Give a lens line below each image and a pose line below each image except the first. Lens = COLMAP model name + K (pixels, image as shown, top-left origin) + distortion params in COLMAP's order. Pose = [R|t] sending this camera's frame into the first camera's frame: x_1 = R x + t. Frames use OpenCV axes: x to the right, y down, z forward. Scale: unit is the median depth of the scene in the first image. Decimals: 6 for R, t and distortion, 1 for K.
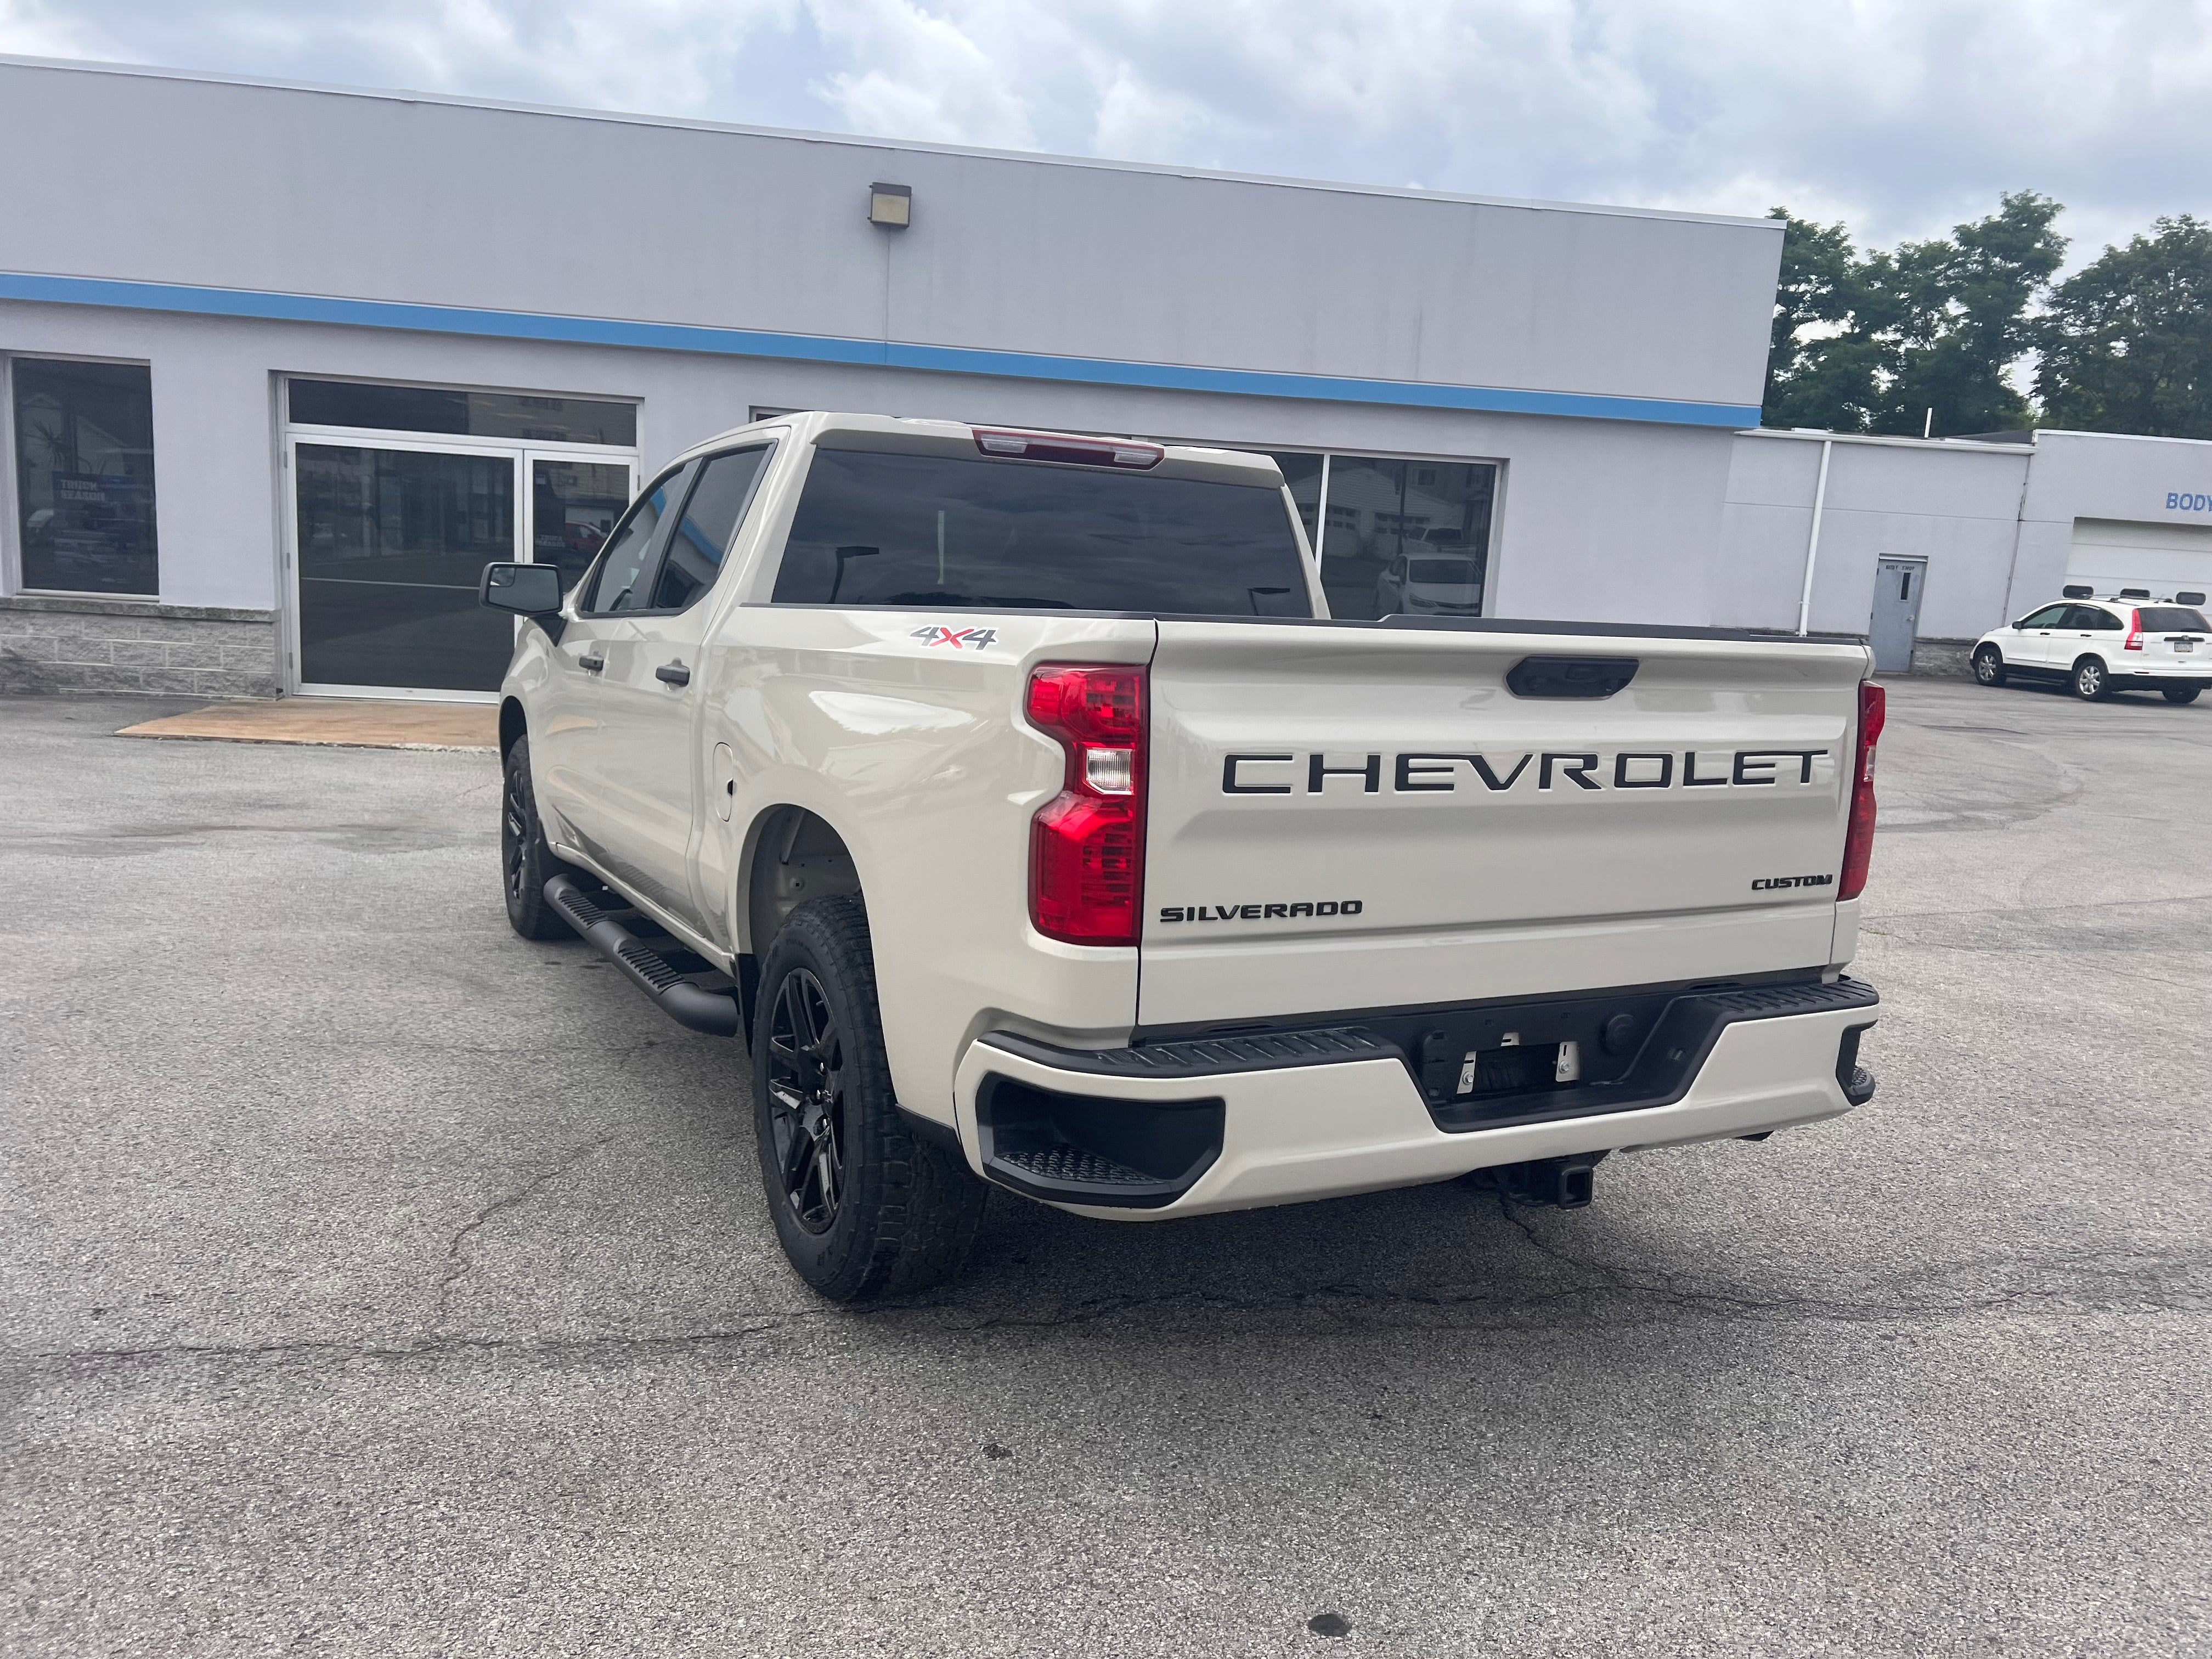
lens RADIAL K [[1662.4, 0, 1112.1], [0, 1662.4, 828.8], [0, 0, 1]] dist [0.052786, -0.054211]
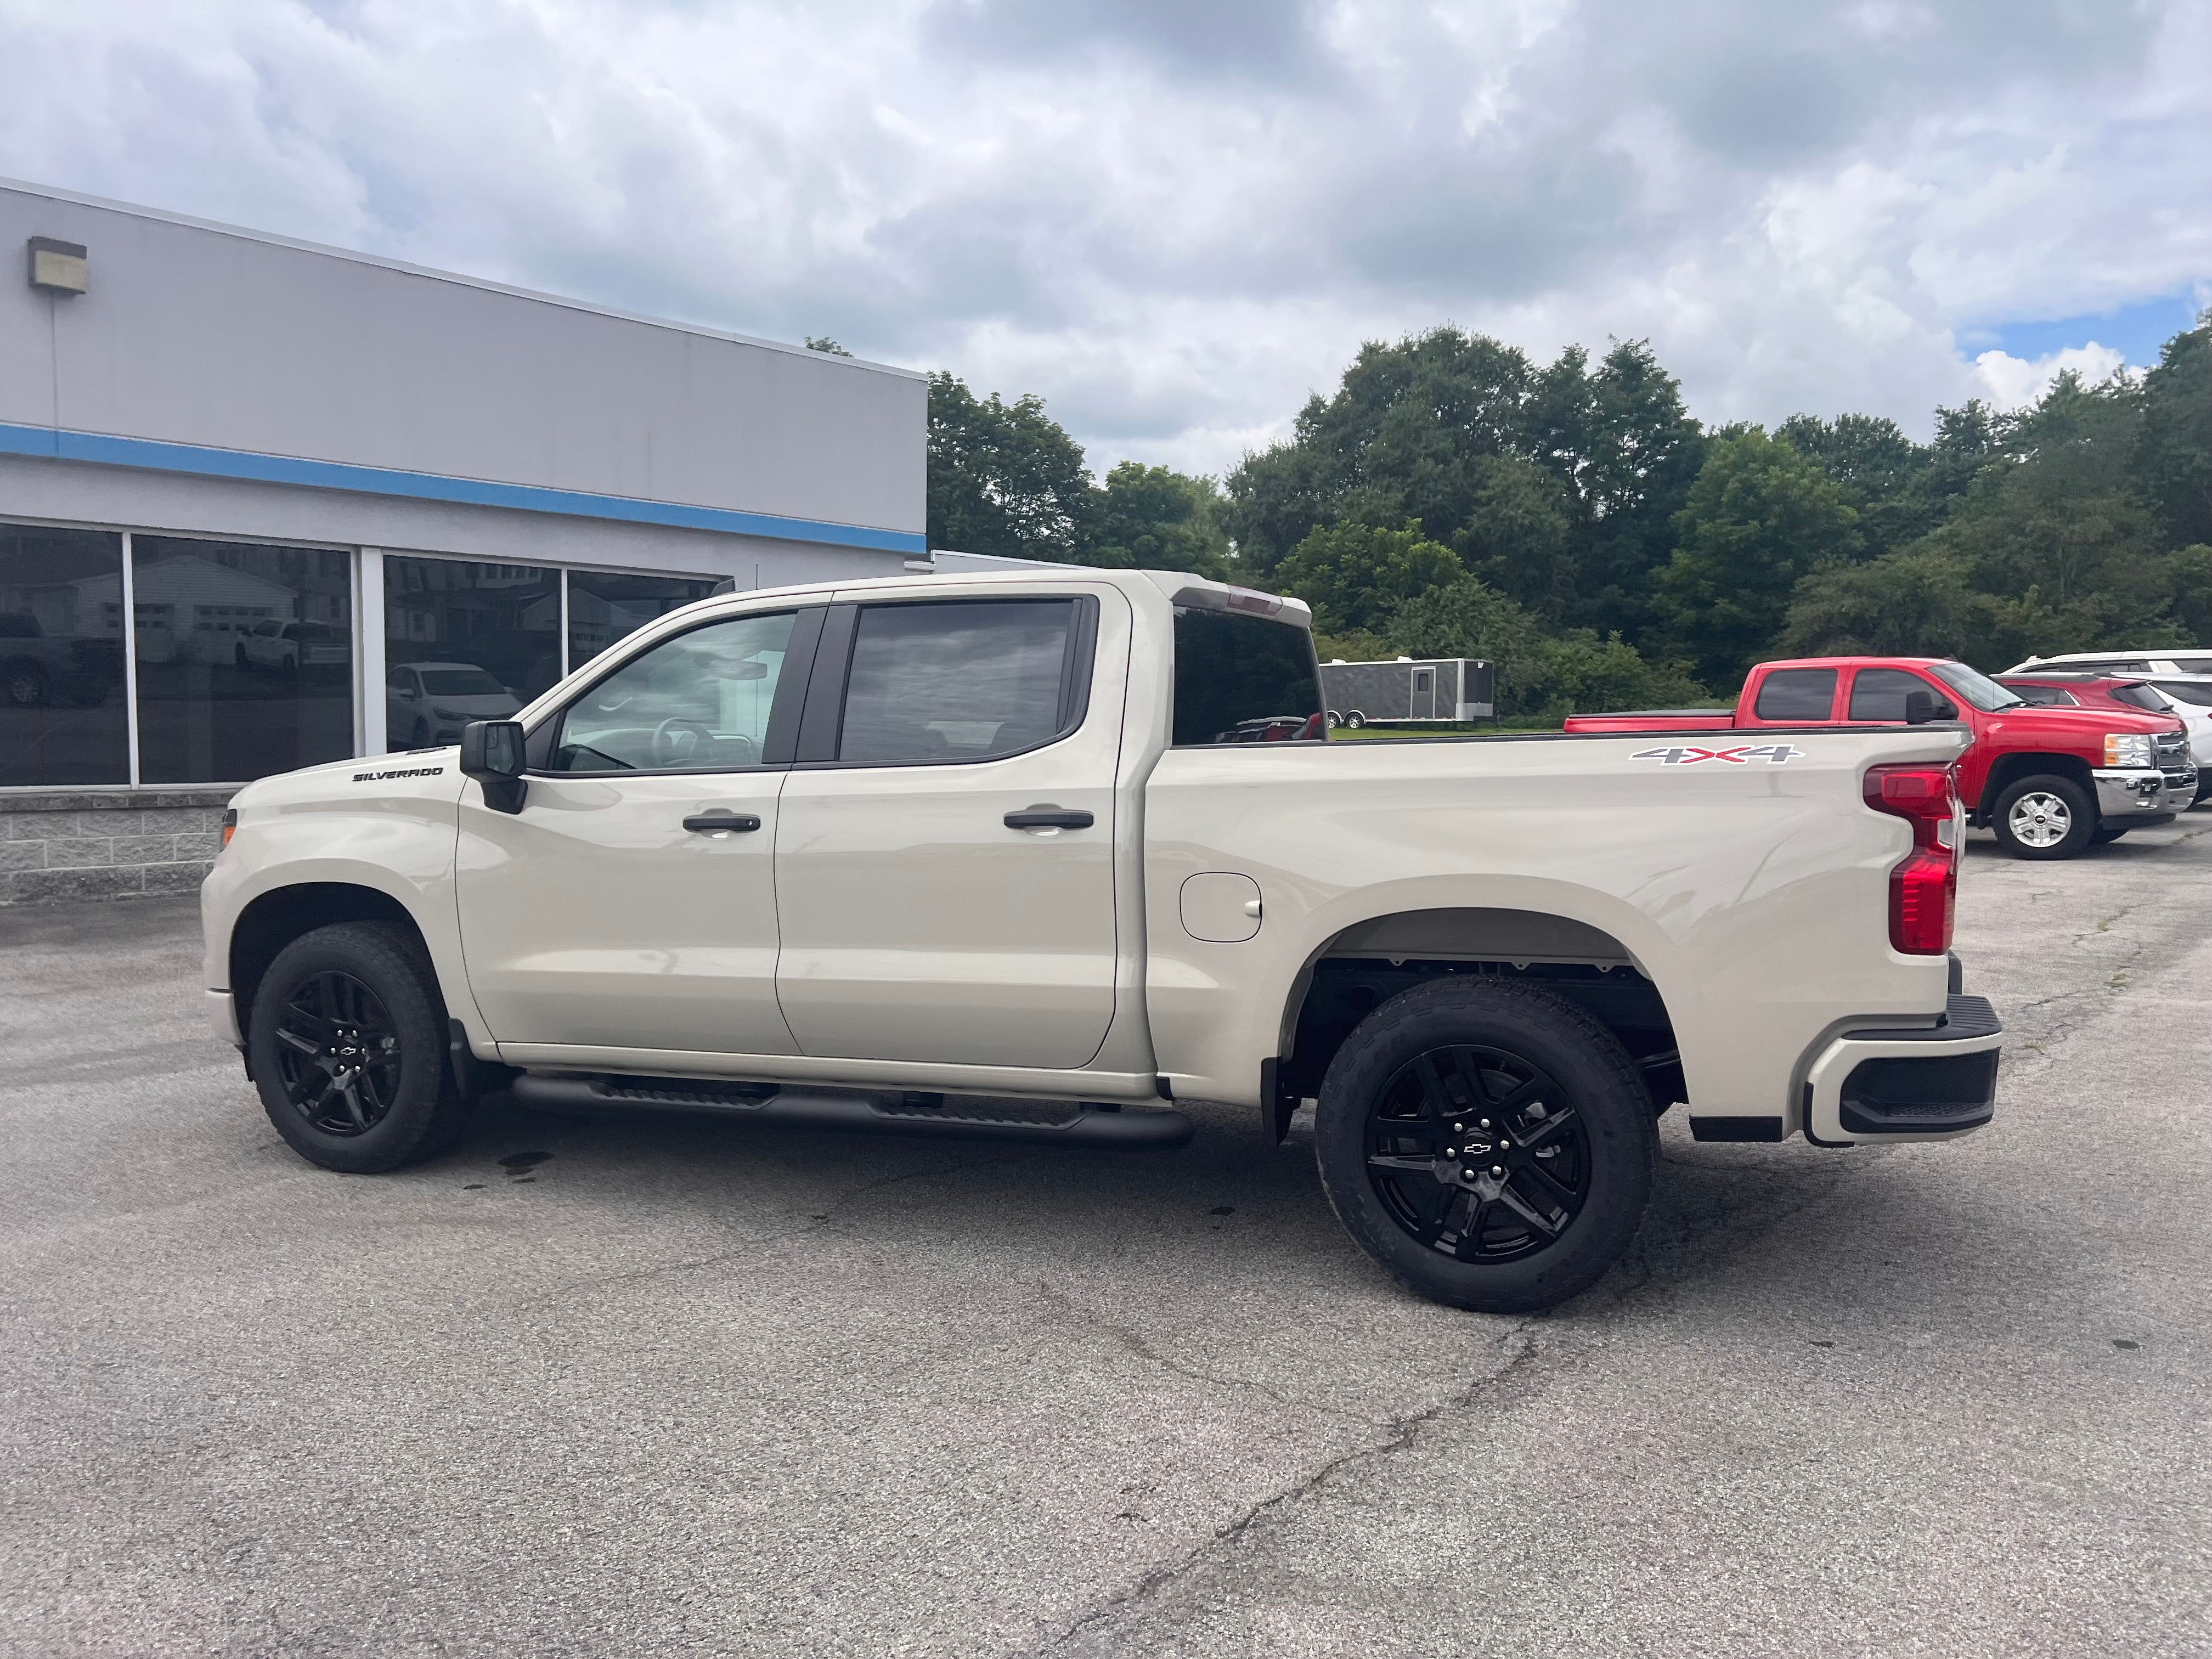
lens RADIAL K [[1662.4, 0, 1109.0], [0, 1662.4, 882.0], [0, 0, 1]] dist [0.052786, -0.054211]
pose [[0.767781, -0.113459, 0.630586, -1.188369], [0.130374, 0.991271, 0.019617, -0.093496], [-0.627308, 0.067151, 0.775871, 0.245278]]
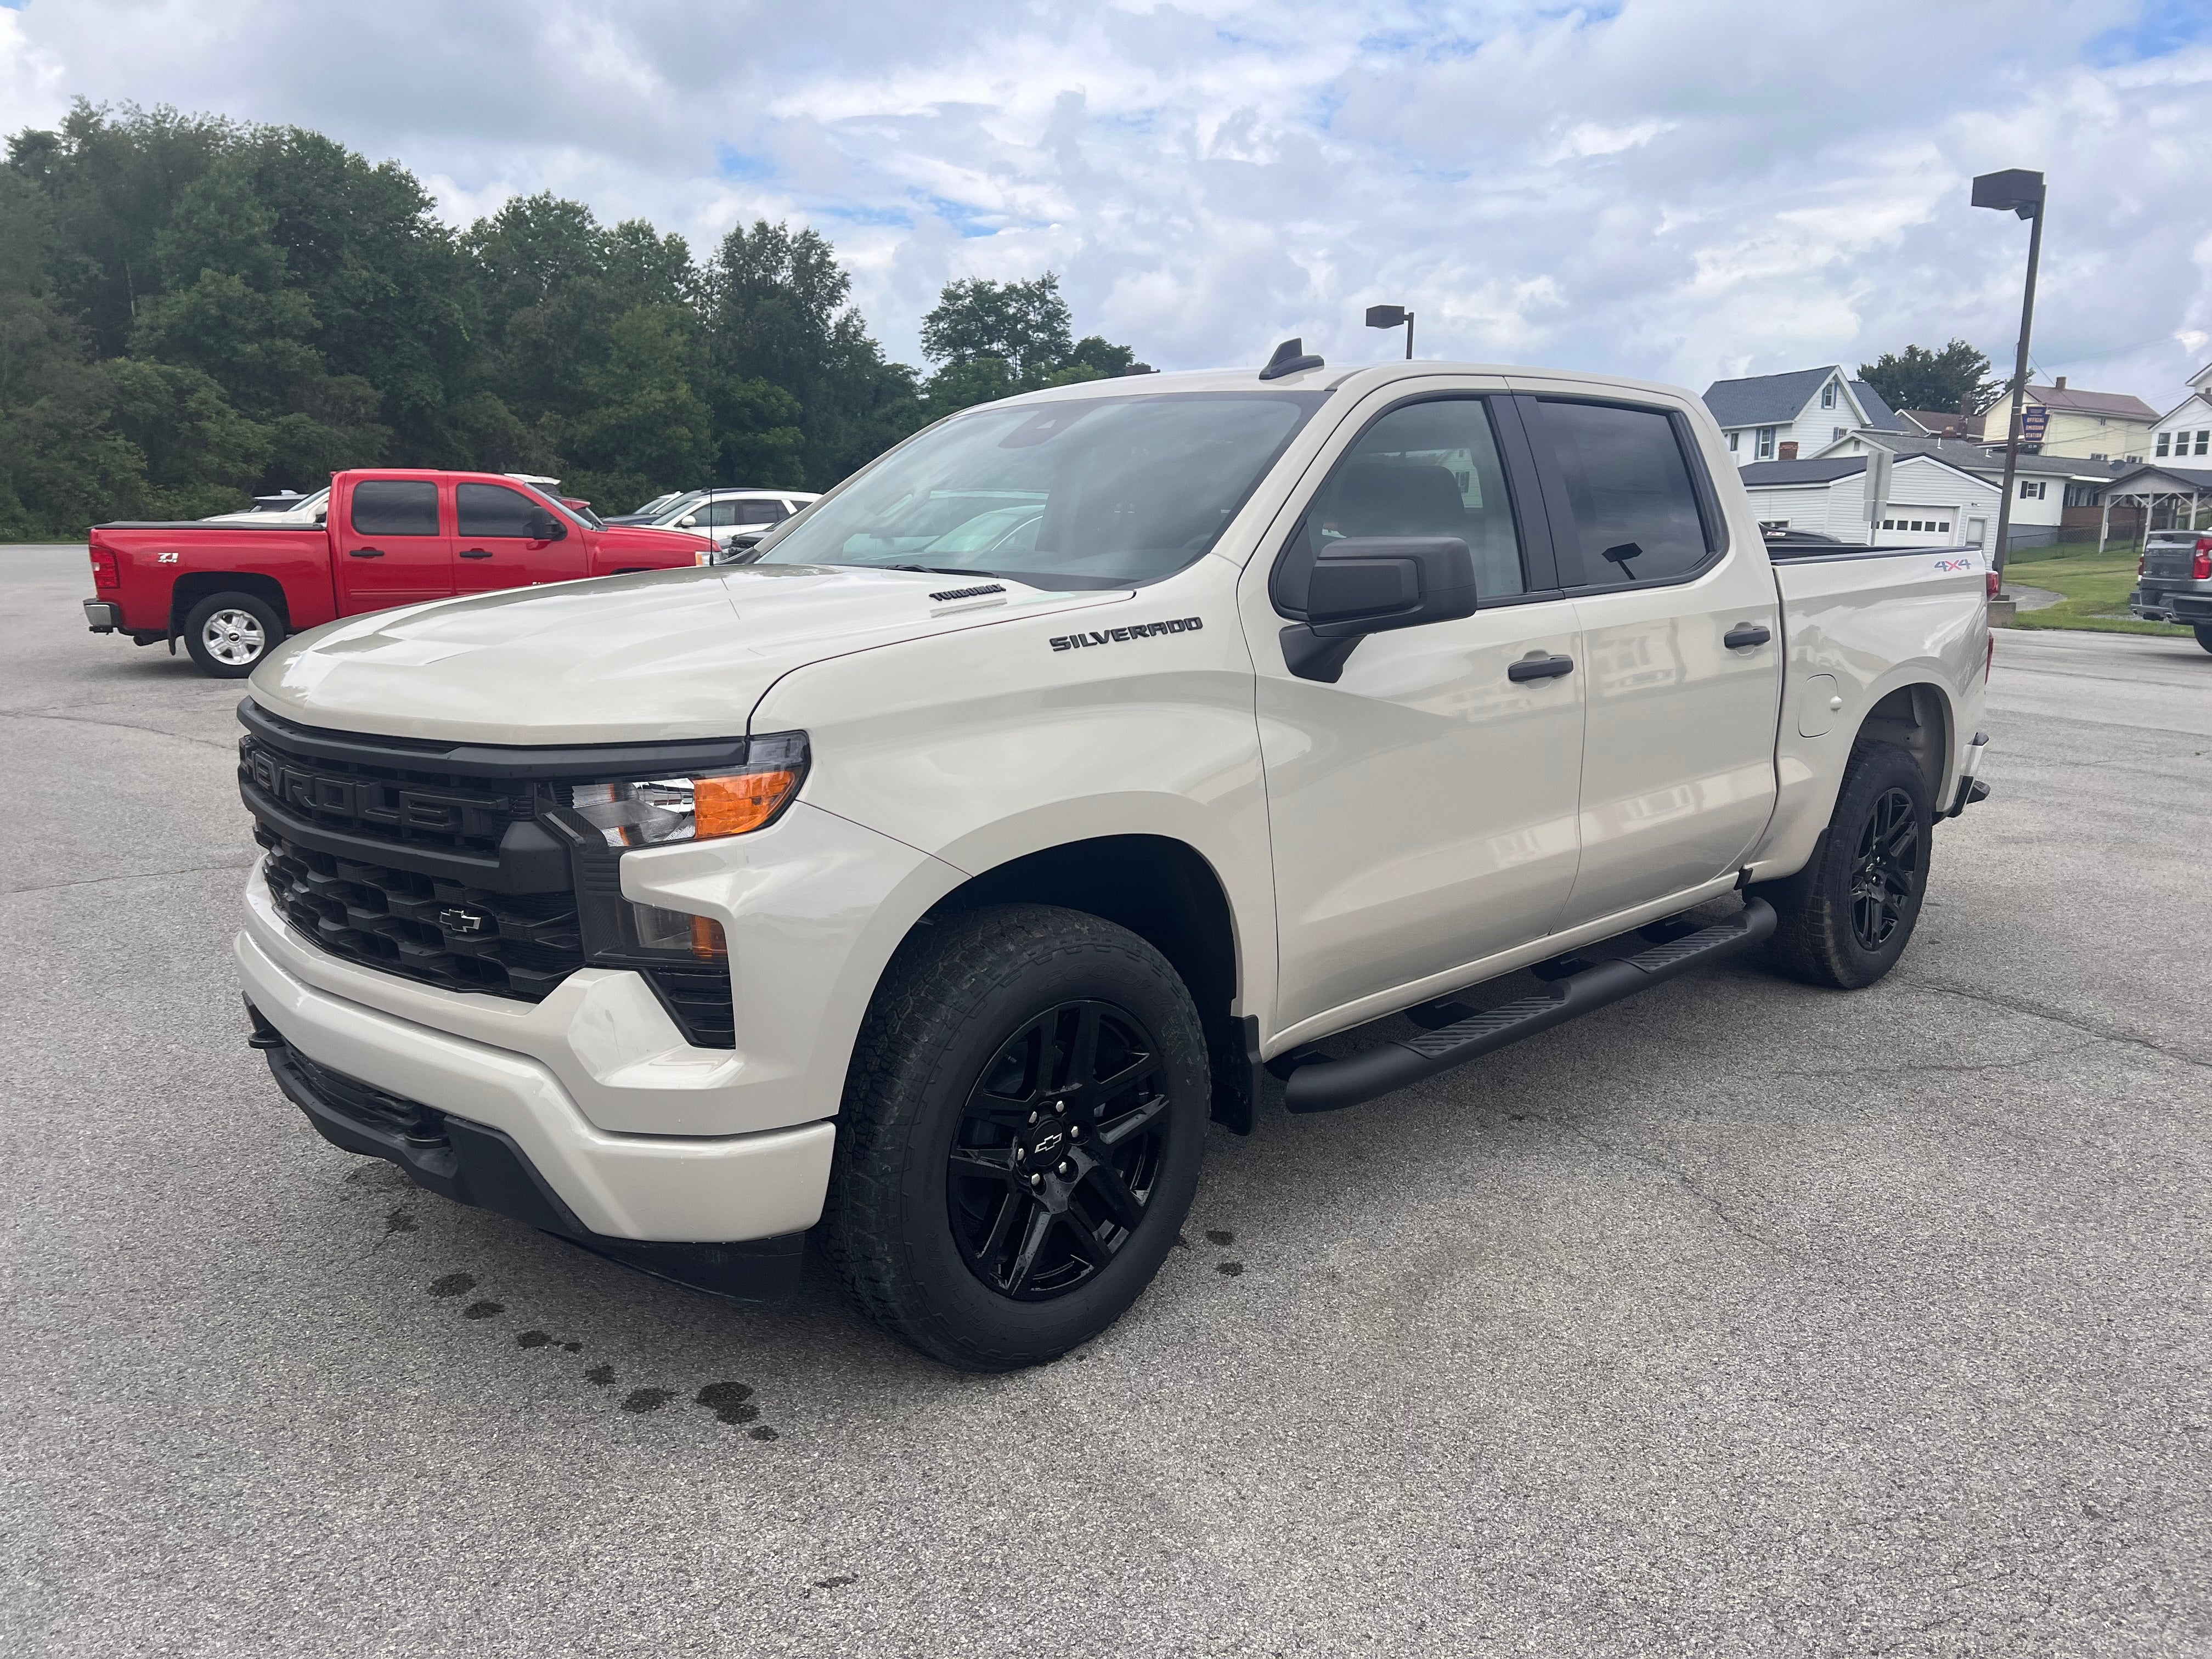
lens RADIAL K [[1662.4, 0, 1092.1], [0, 1662.4, 865.4], [0, 0, 1]] dist [0.052786, -0.054211]
pose [[-0.276095, -0.234802, 0.932009, -1.568512], [0.115600, 0.954549, 0.274725, -0.394964], [-0.954153, 0.183590, -0.236403, 2.248624]]
